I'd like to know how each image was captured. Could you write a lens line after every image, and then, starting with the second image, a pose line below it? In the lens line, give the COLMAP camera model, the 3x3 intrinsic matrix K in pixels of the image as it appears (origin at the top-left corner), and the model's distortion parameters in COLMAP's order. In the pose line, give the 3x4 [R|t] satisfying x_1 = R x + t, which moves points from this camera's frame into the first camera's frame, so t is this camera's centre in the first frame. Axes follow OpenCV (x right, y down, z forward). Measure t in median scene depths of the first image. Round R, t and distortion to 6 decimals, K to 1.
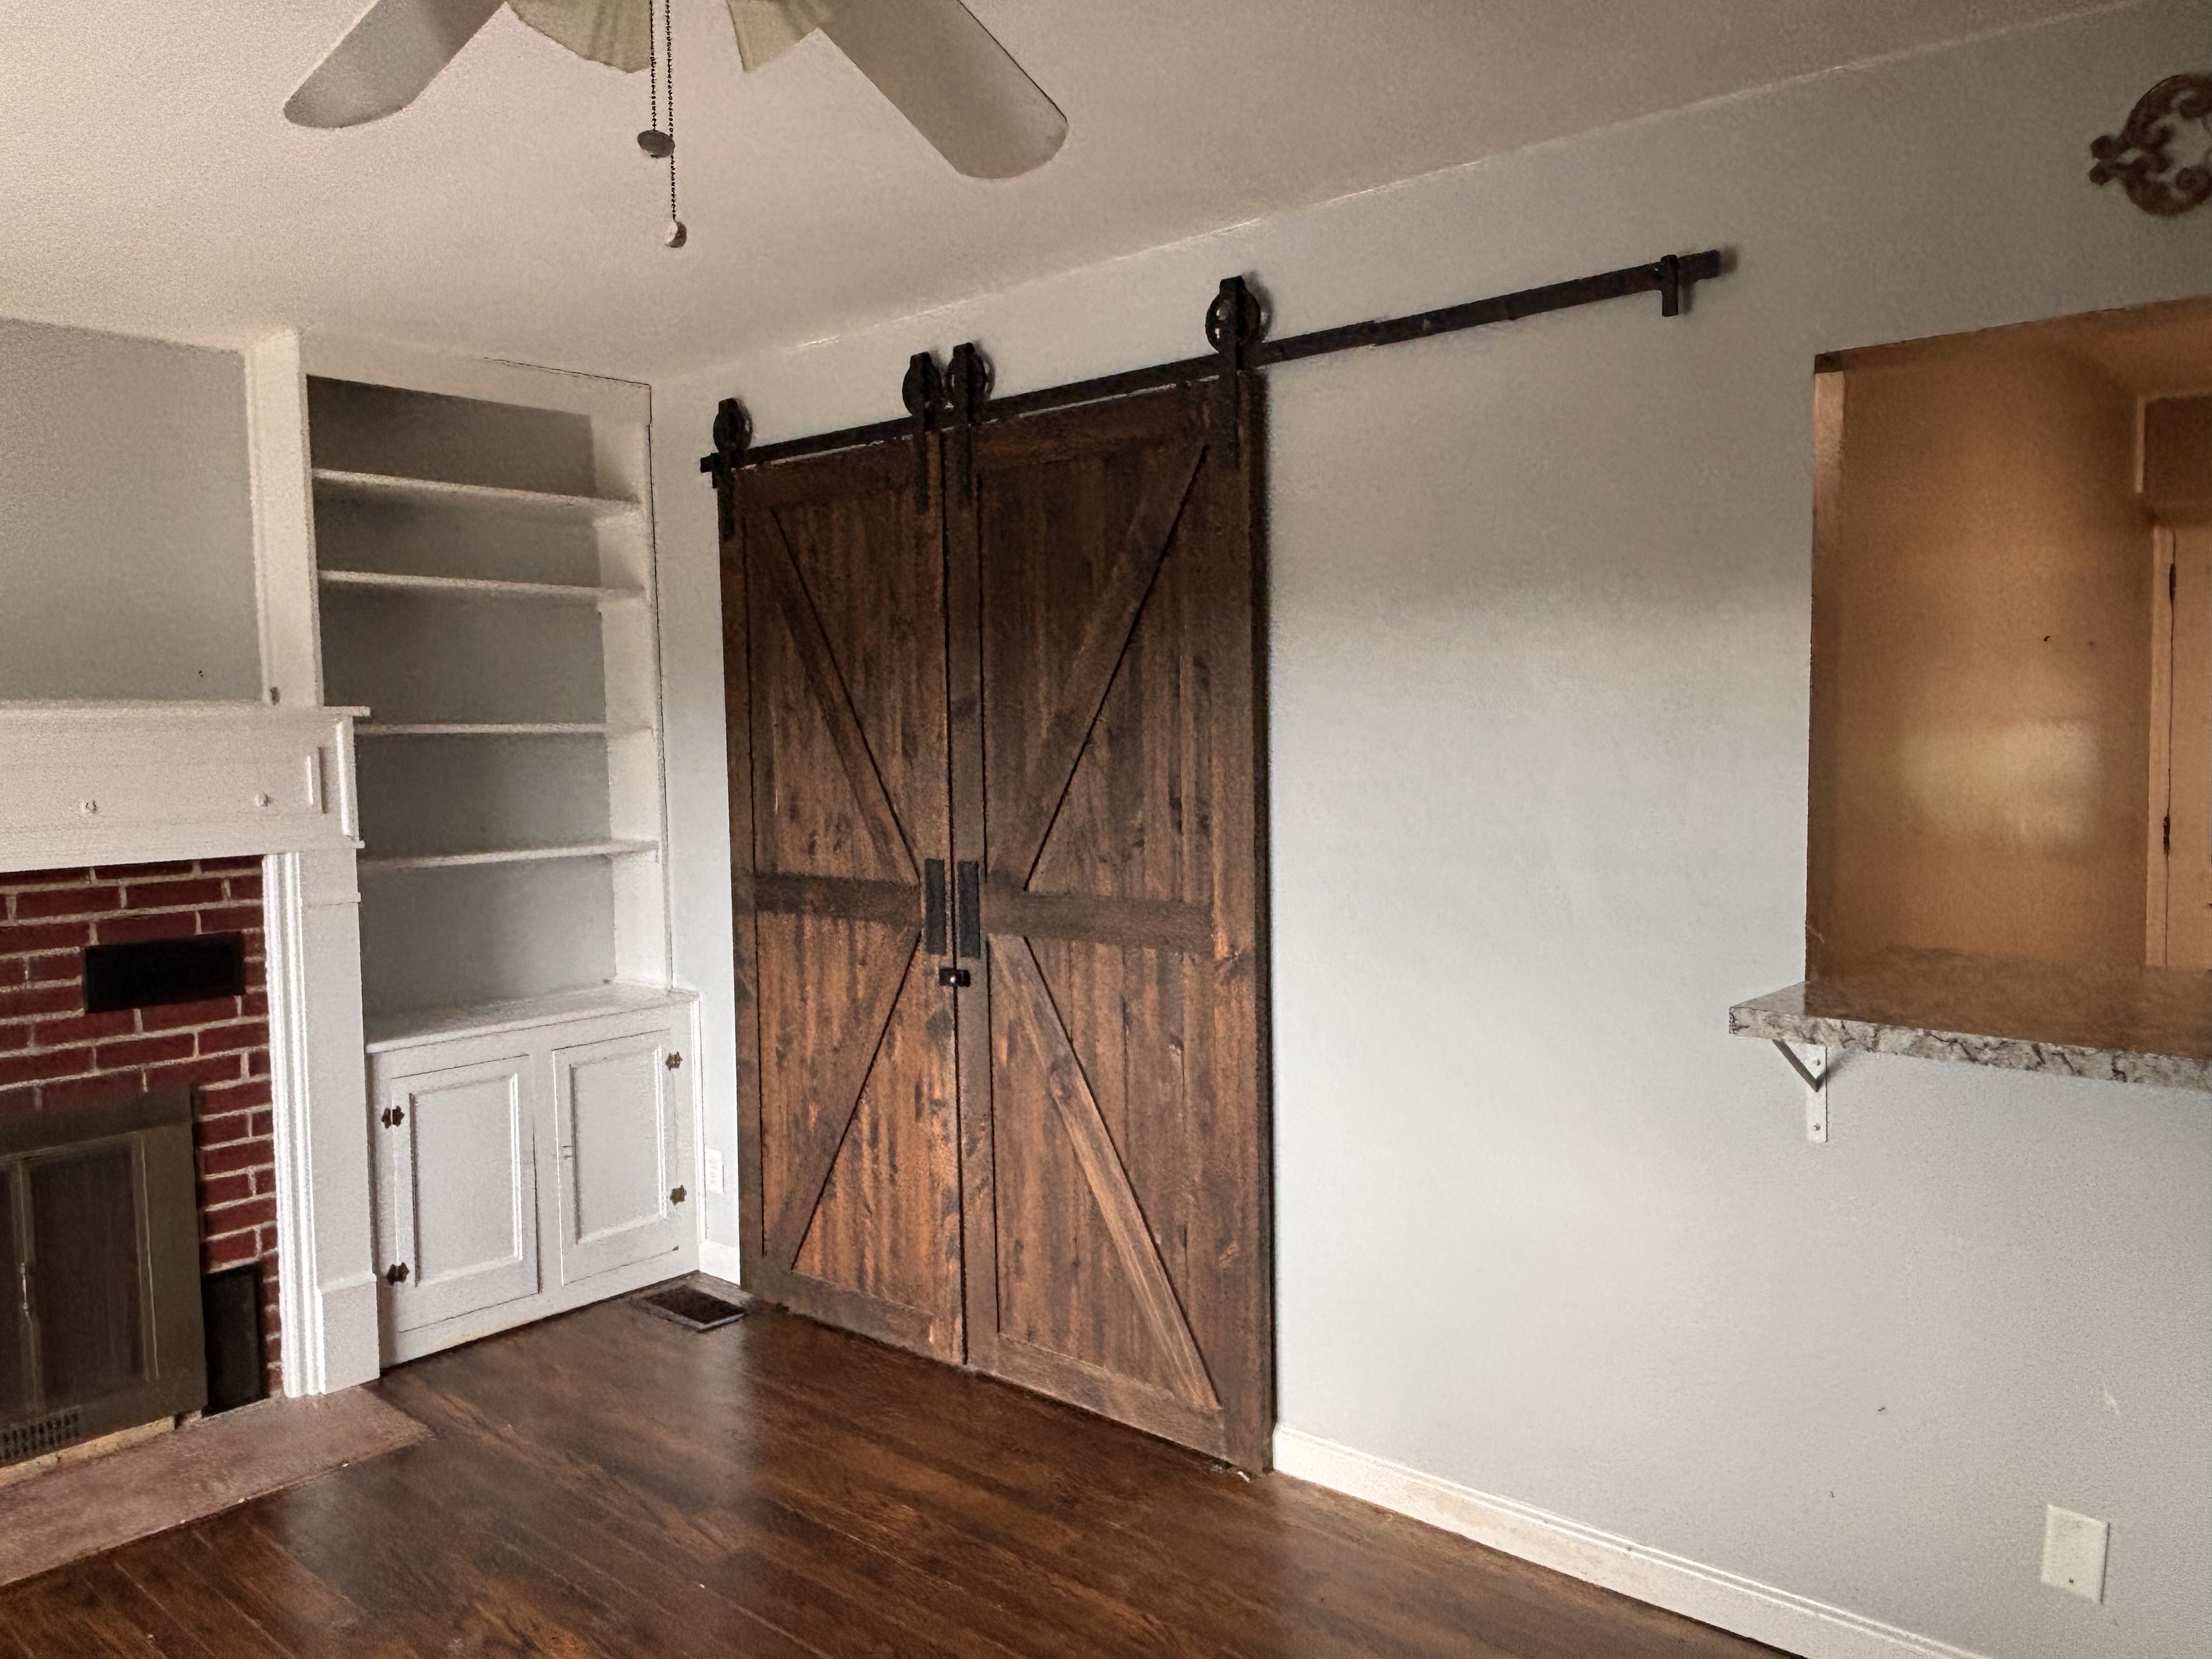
lens RADIAL K [[1635.5, 0, 1109.0], [0, 1635.5, 819.6], [0, 0, 1]] dist [0.041381, -0.060839]
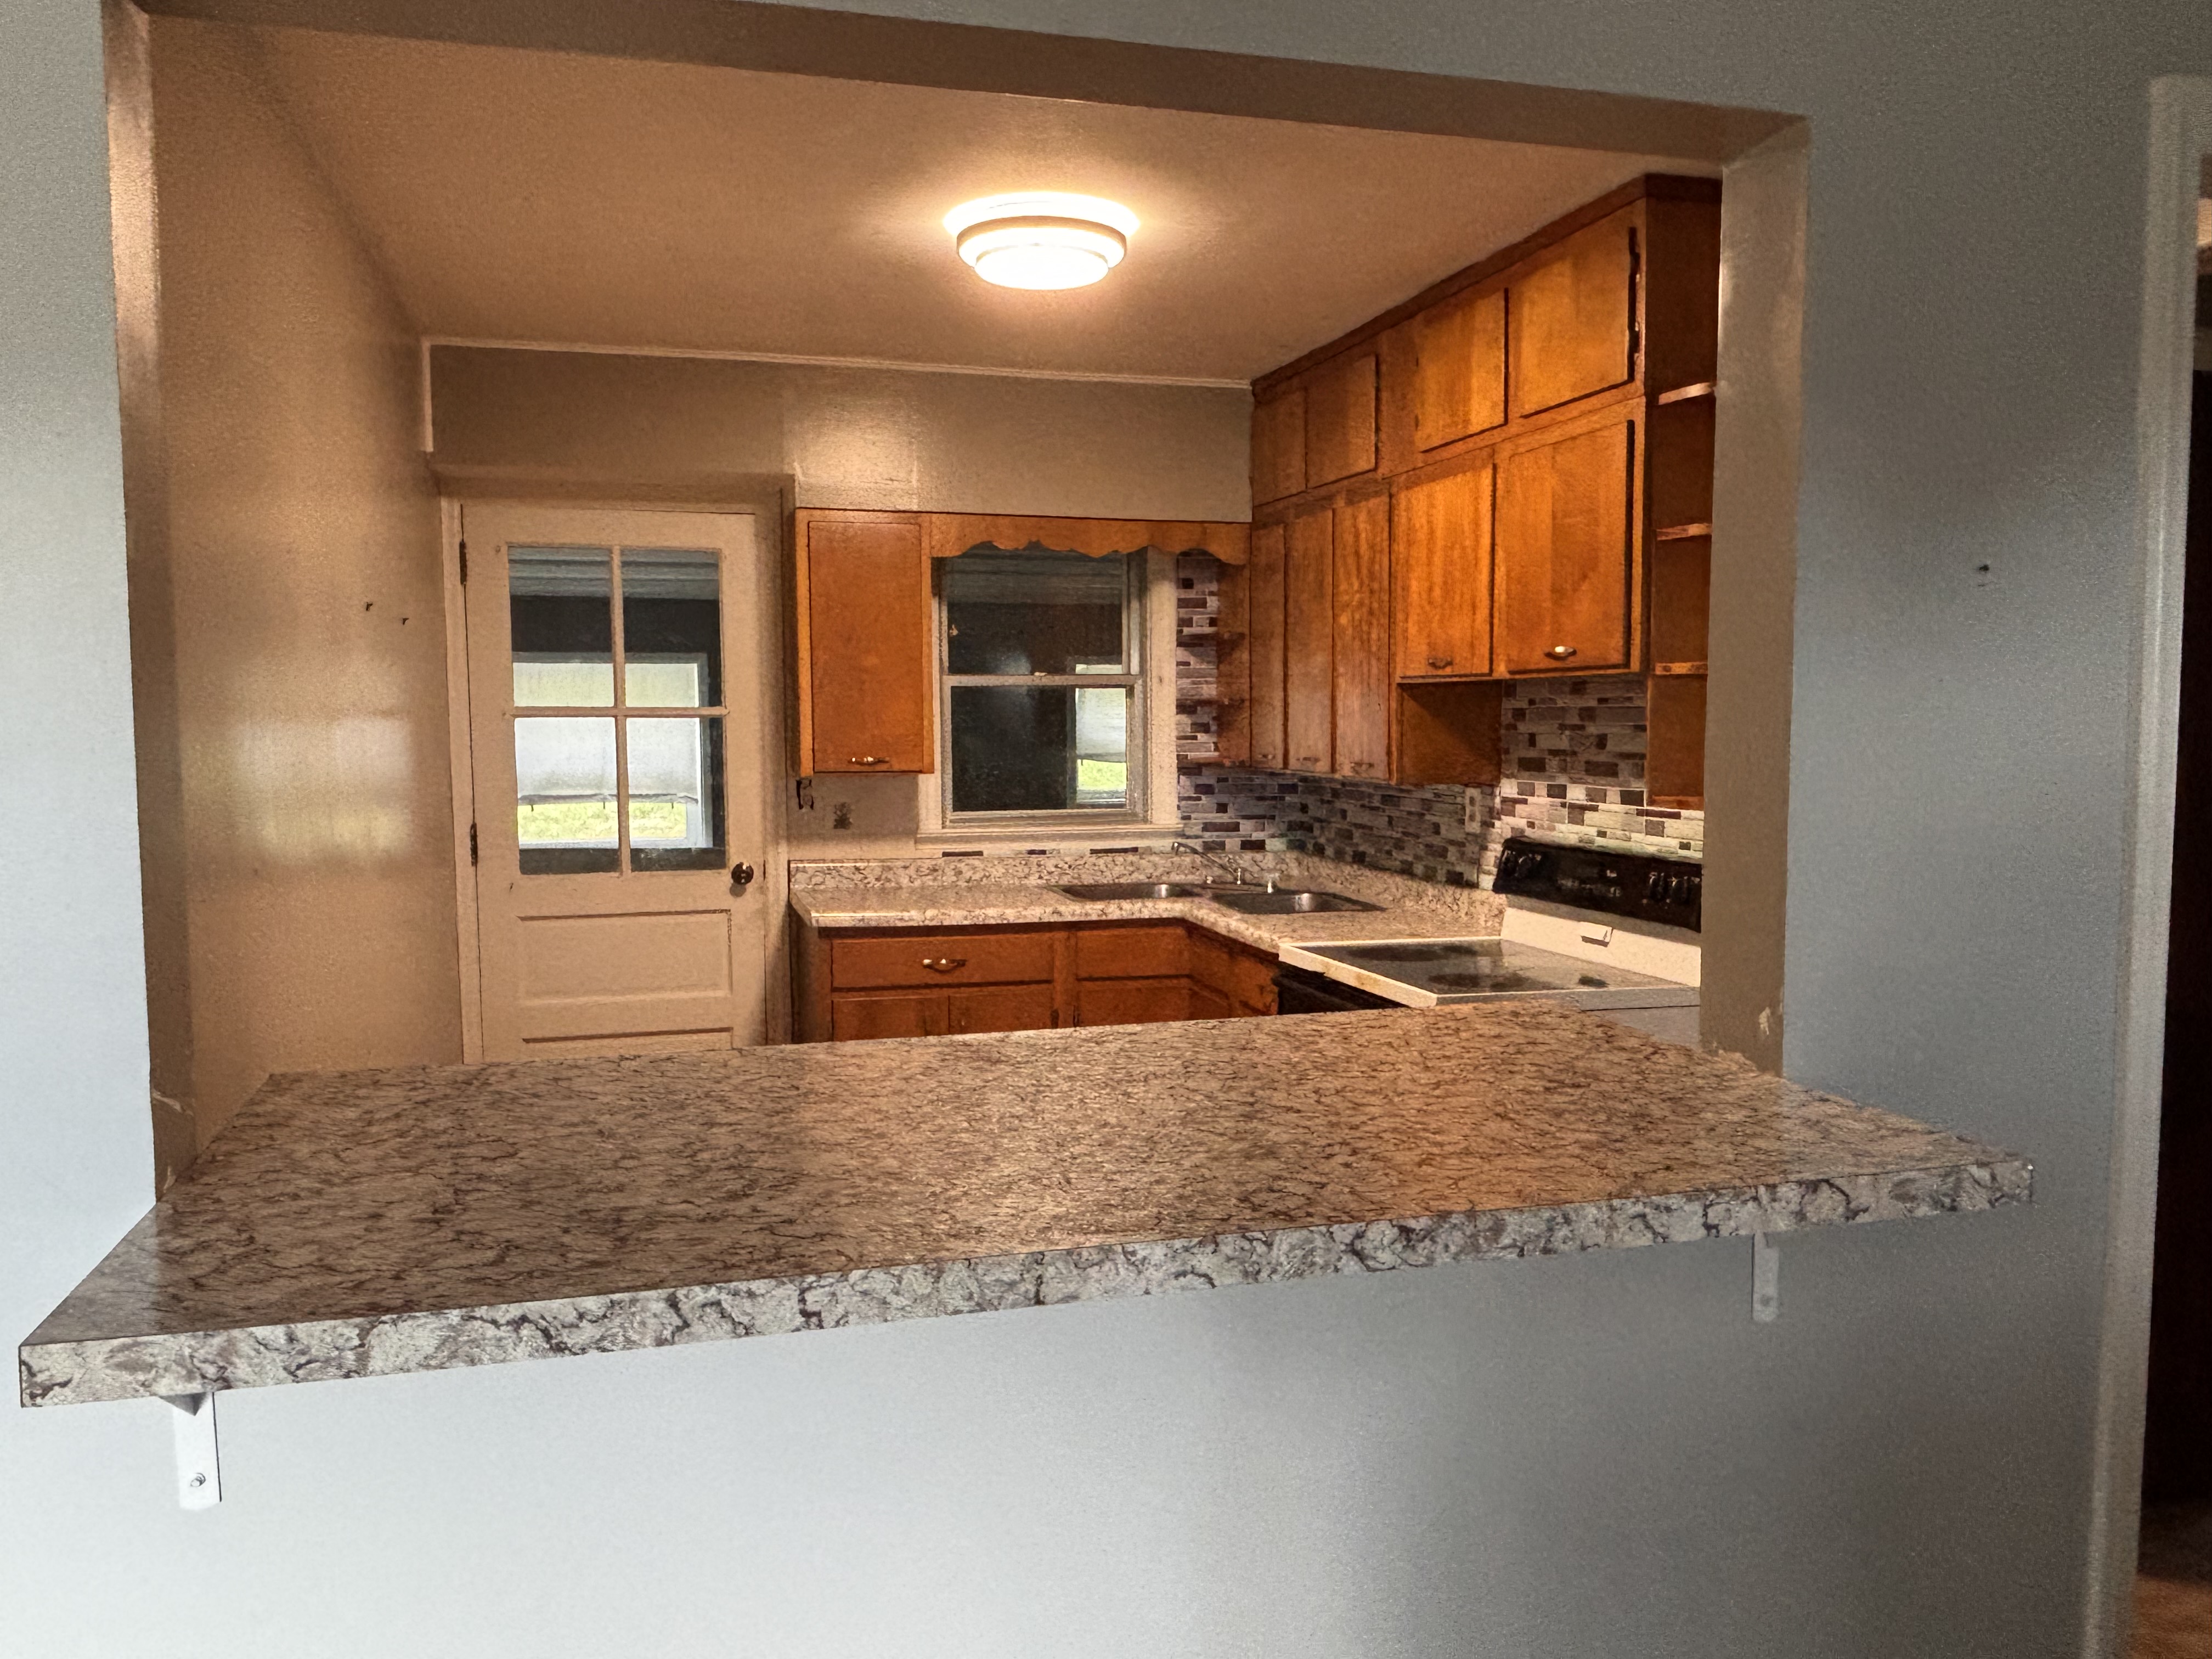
lens RADIAL K [[1635.5, 0, 1110.0], [0, 1635.5, 831.8], [0, 0, 1]] dist [0.041381, -0.060839]
pose [[0.537732, -0.055913, 0.841260, 0.187428], [0.052528, 0.998082, 0.032760, -0.022197], [-0.841478, 0.026573, 0.539637, 0.554760]]
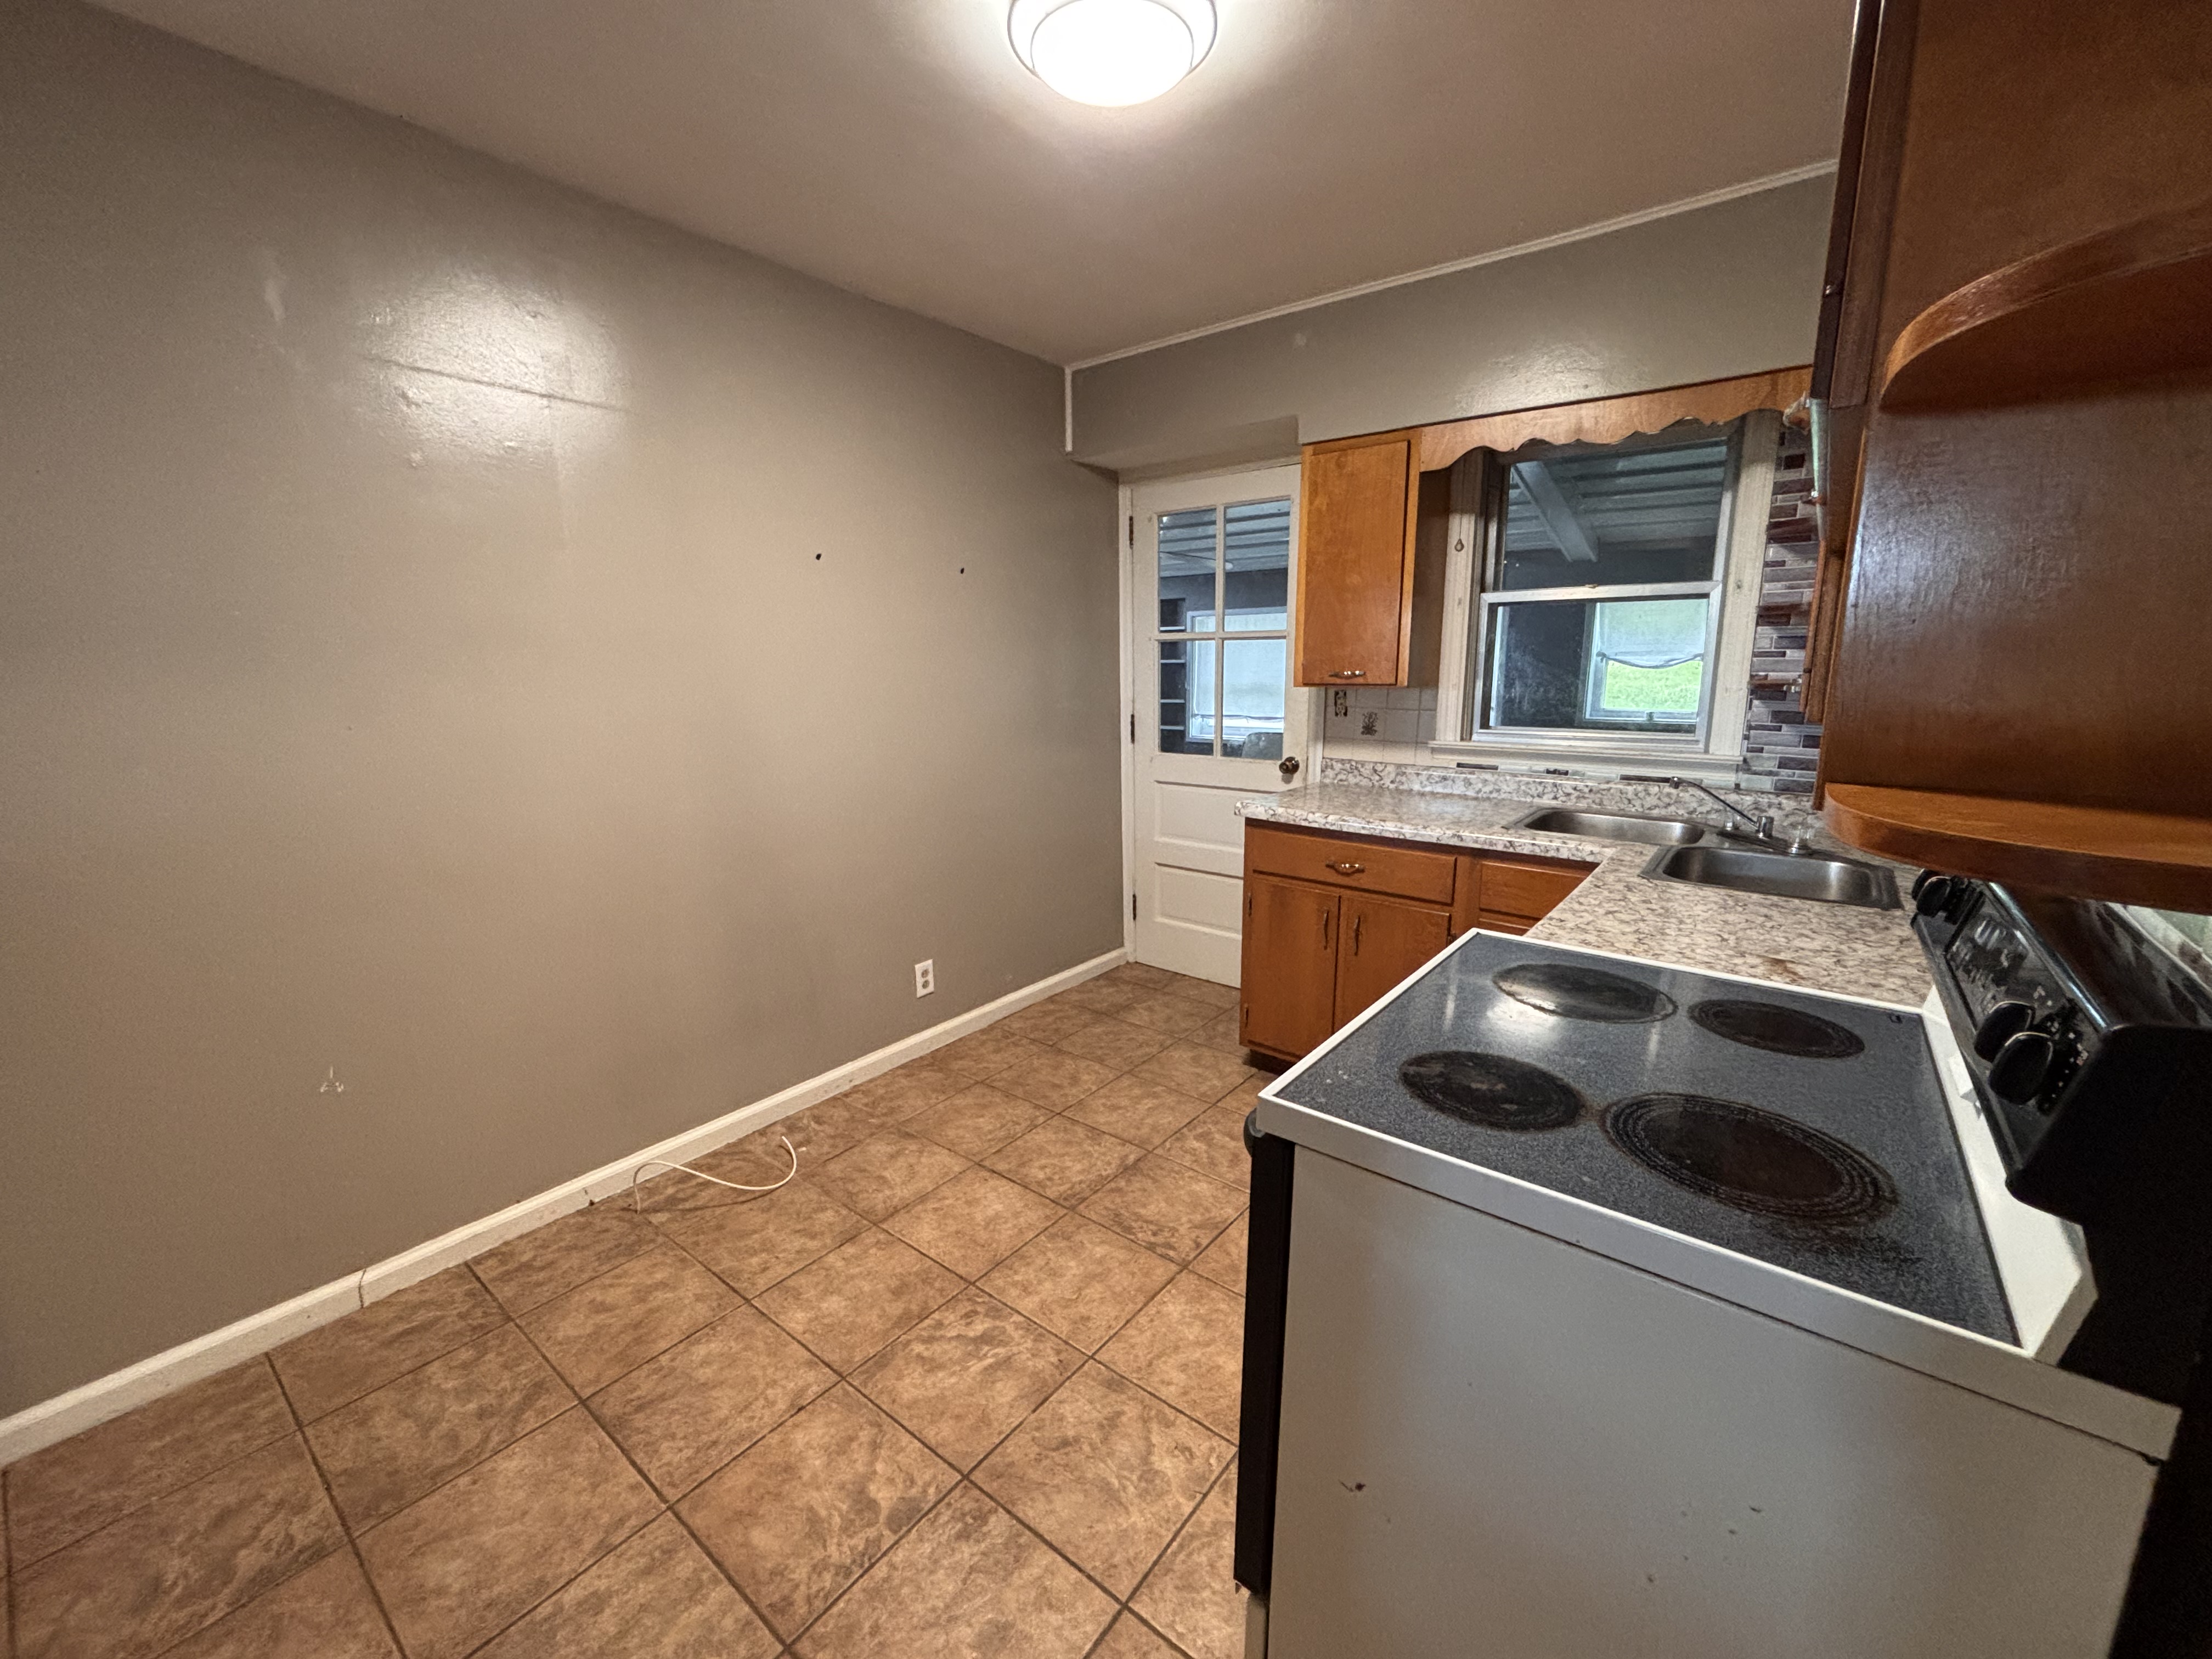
lens RADIAL K [[893.7, 0, 1098.6], [0, 893.7, 833.1], [0, 0, 1]] dist [-0.001435, 0.000878]
pose [[0.998837, -0.009073, 0.047343, 1.422724], [0.002822, 0.991450, 0.130459, -0.002973], [-0.048122, -0.130174, 0.990323, 0.676192]]
